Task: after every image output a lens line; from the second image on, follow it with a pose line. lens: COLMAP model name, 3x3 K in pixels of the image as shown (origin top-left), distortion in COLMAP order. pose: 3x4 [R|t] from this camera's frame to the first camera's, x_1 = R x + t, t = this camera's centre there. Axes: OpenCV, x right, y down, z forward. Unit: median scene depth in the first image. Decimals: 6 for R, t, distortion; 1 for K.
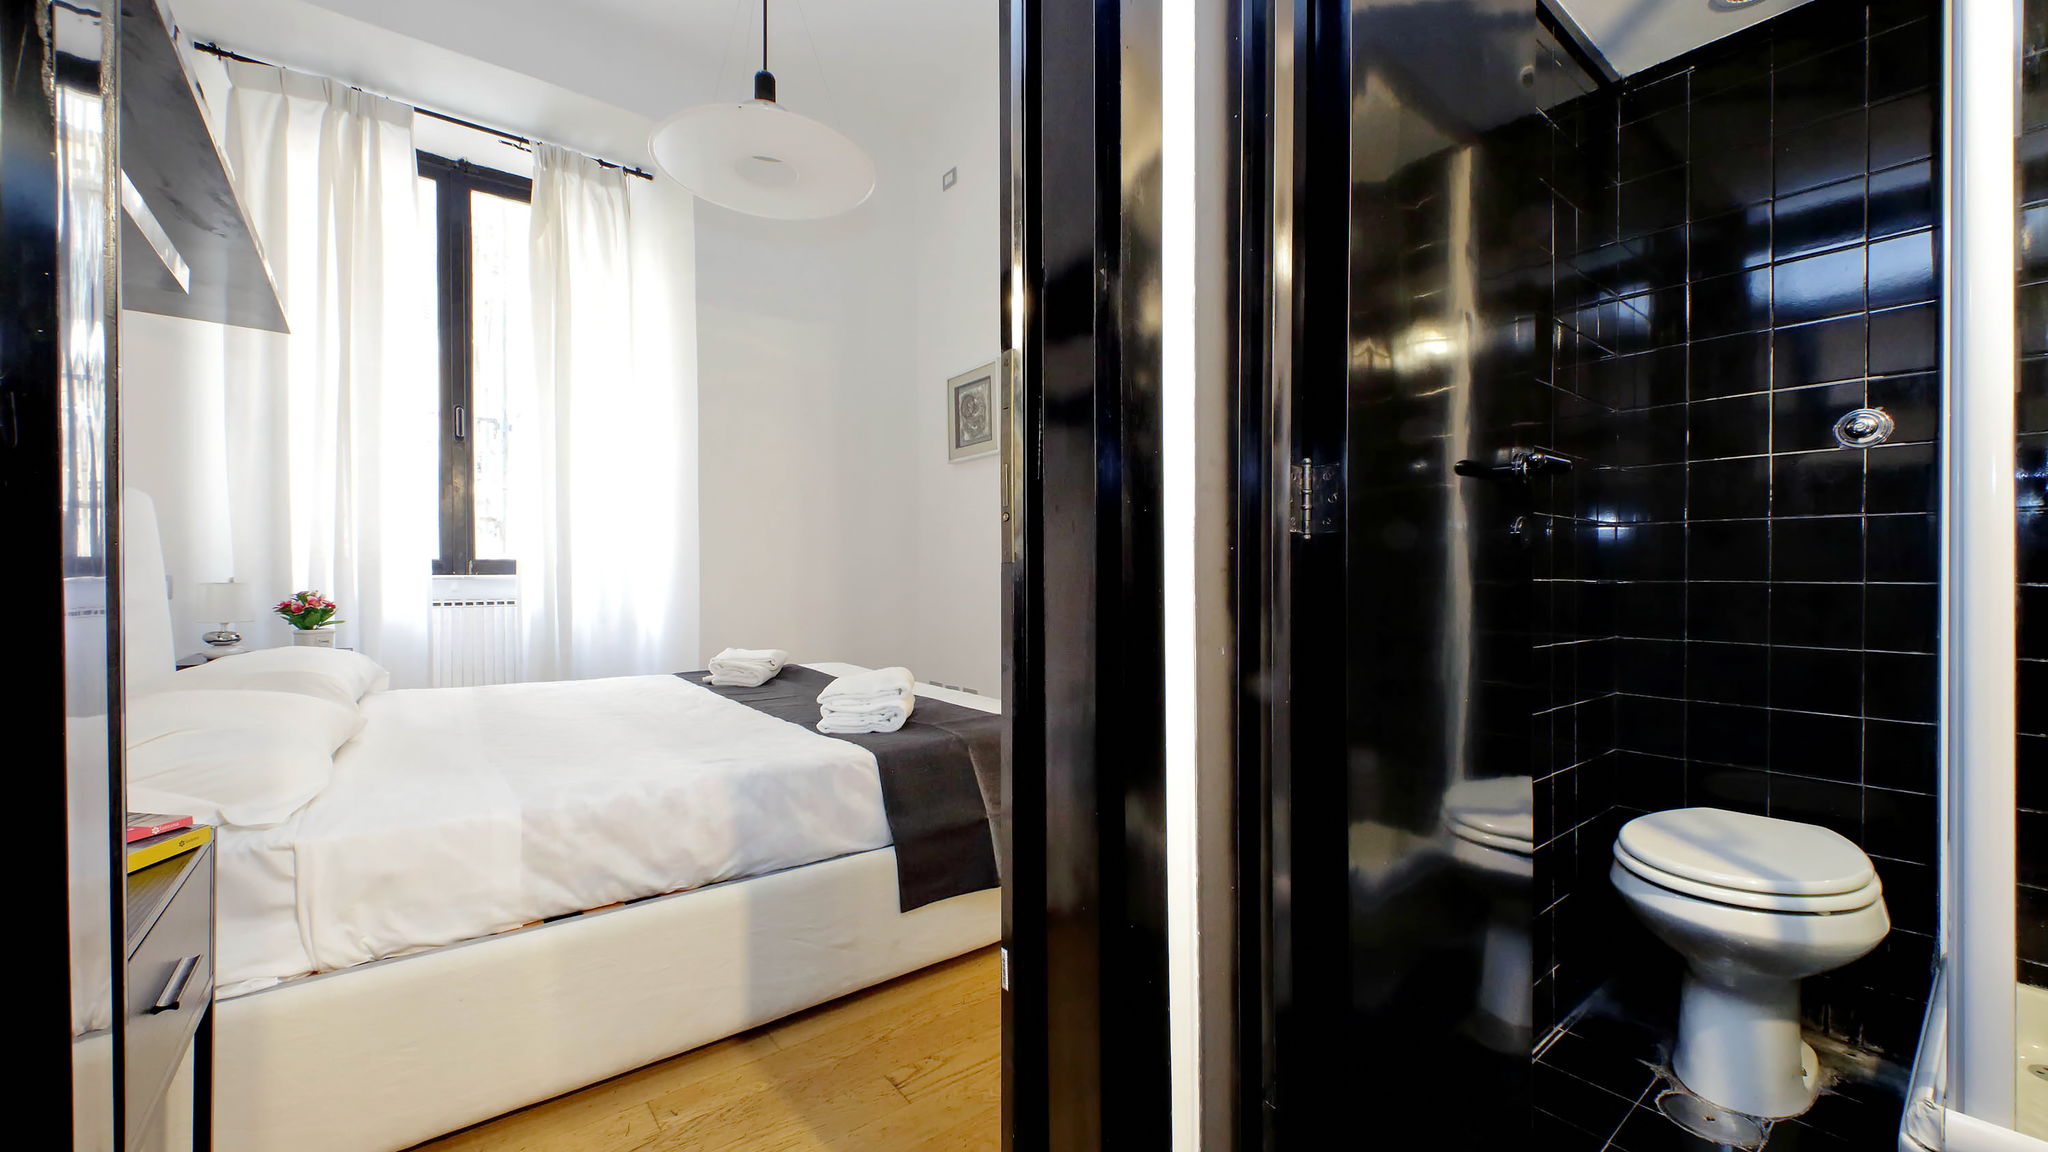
lens RADIAL K [[789.8, 0, 1011.8], [0, 789.8, 584.8], [0, 0, 1]] dist [0.015468, -0.003407]
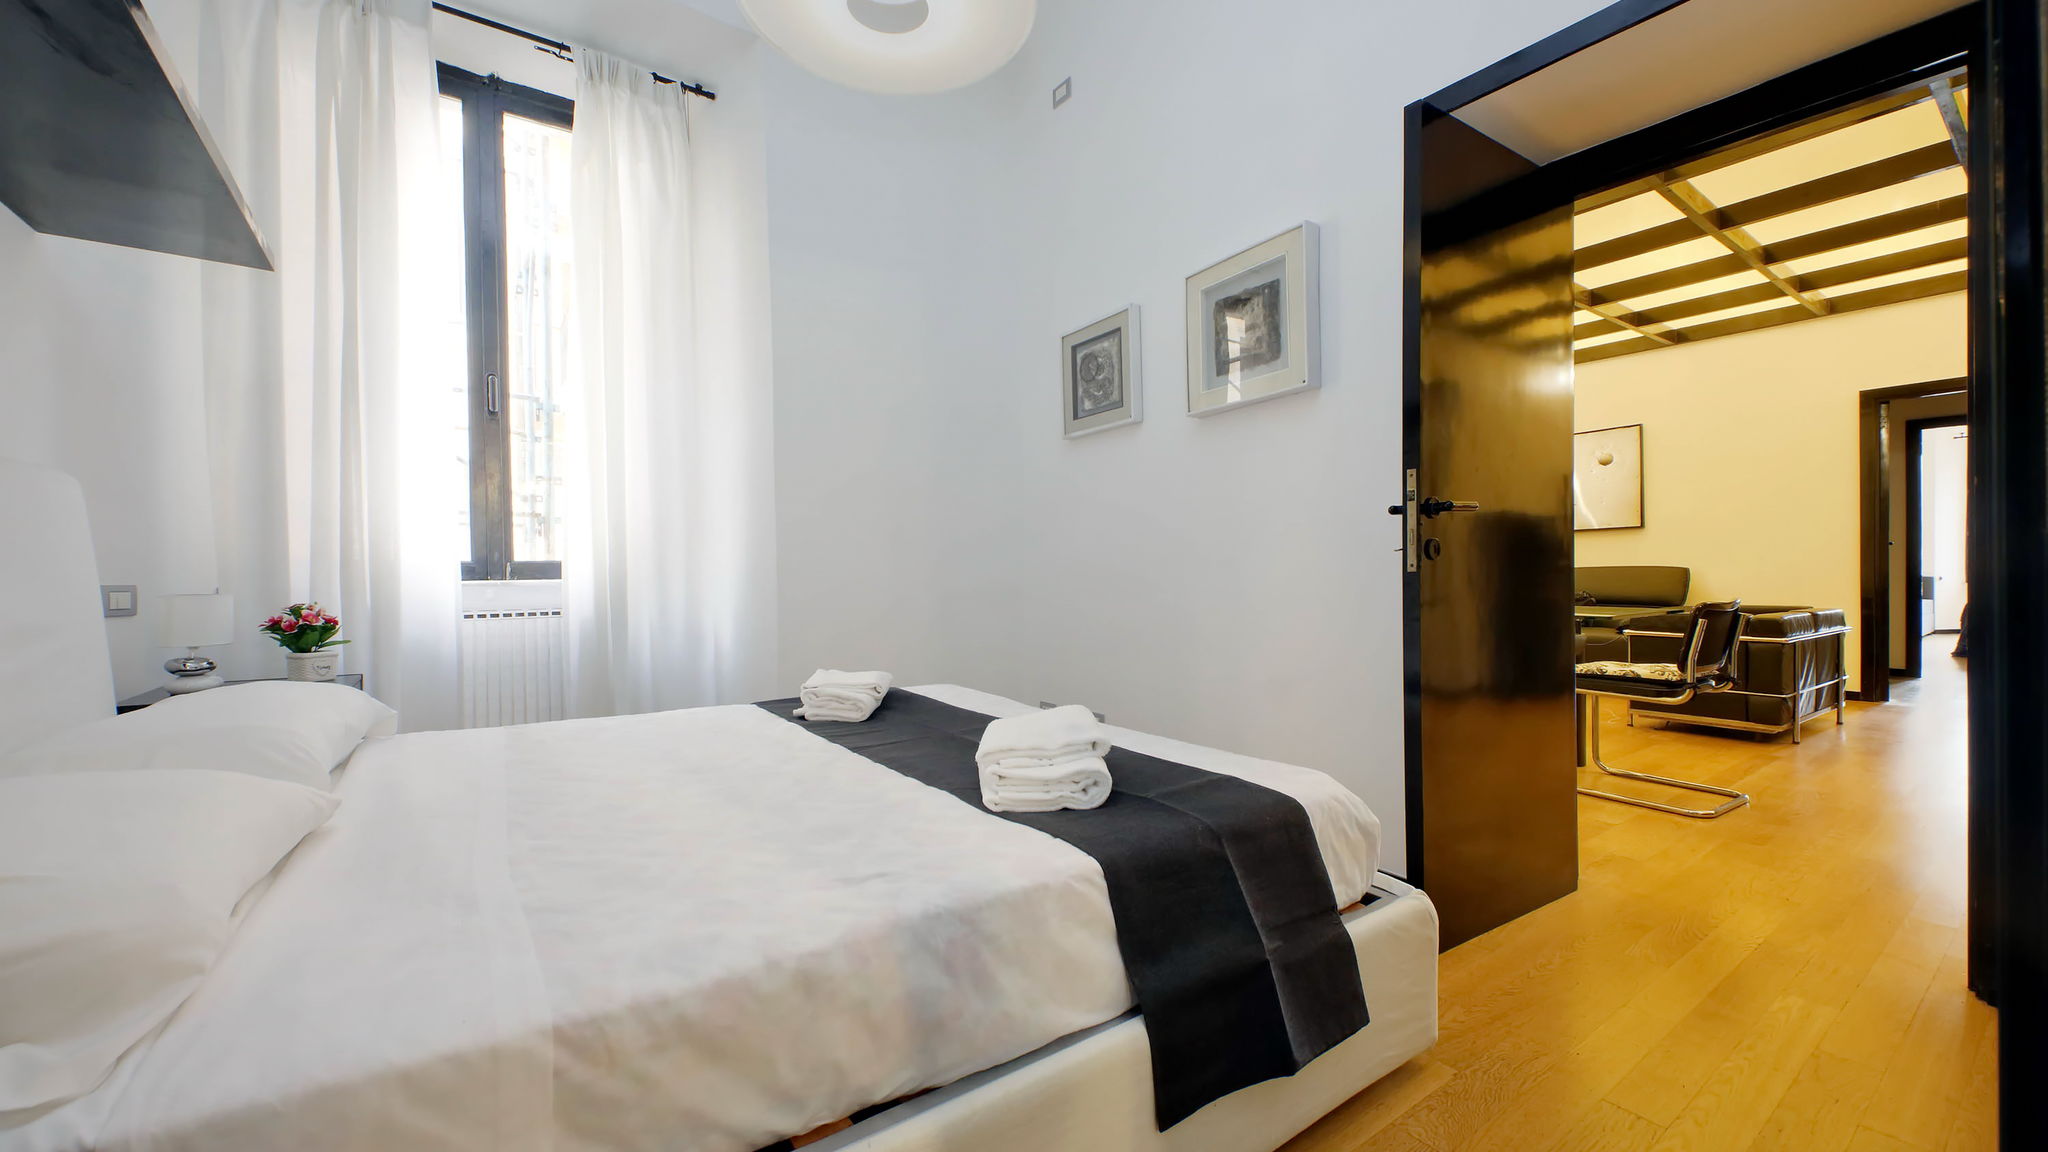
lens RADIAL K [[789.8, 0, 994.4], [0, 789.8, 584.1], [0, 0, 1]] dist [0.015468, -0.003407]
pose [[0.997735, -0.009491, -0.066589, -0.142660], [0.009655, 0.999951, 0.002147, -0.005755], [0.066566, -0.002785, 0.997778, 0.246022]]
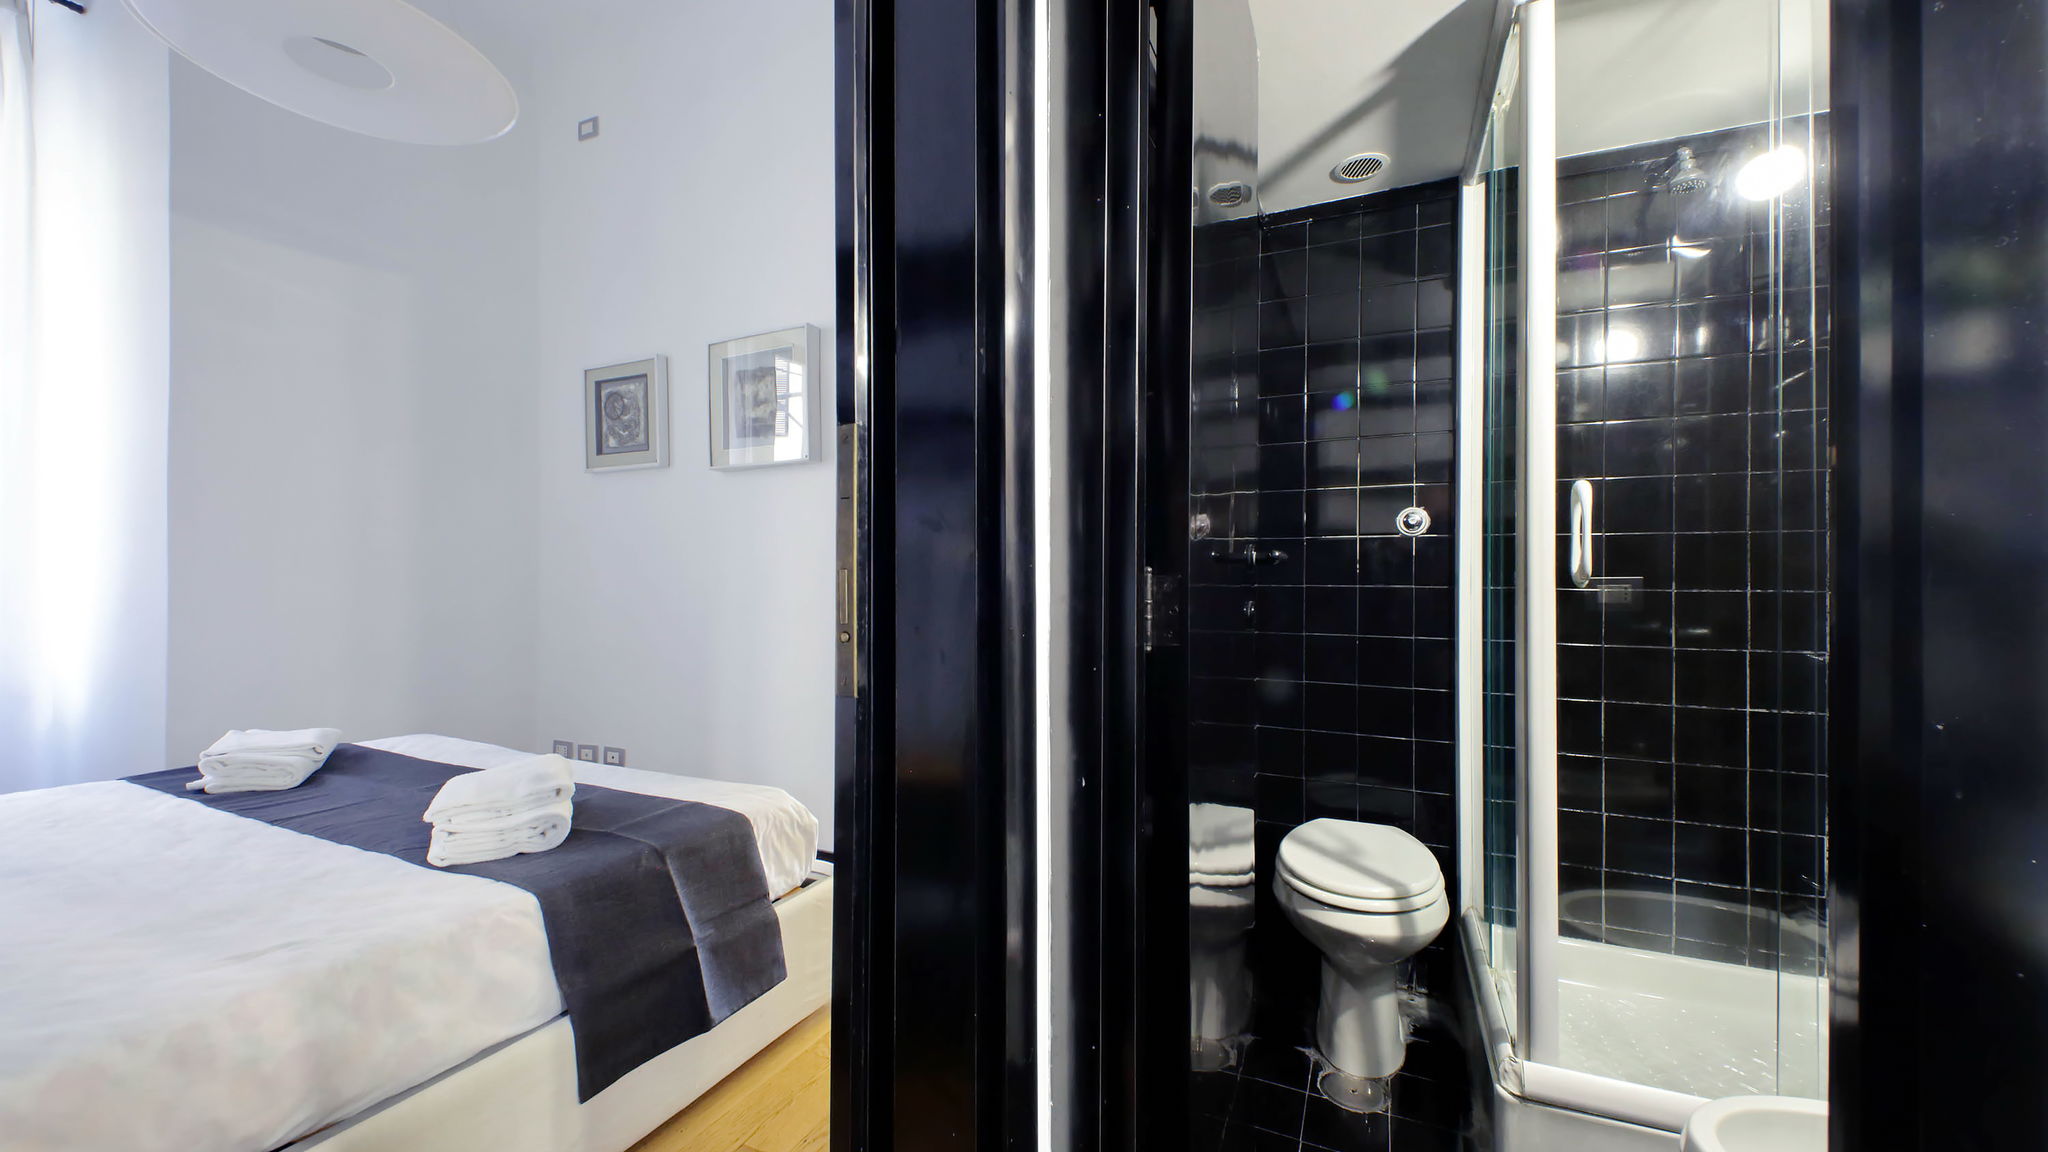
lens RADIAL K [[789.8, 0, 1021.2], [0, 789.8, 581.5], [0, 0, 1]] dist [0.015468, -0.003407]
pose [[0.888465, 0.011514, 0.458799, -0.079073], [-0.007841, 0.999920, -0.009909, -0.050930], [-0.458876, 0.005207, 0.888485, 0.084835]]
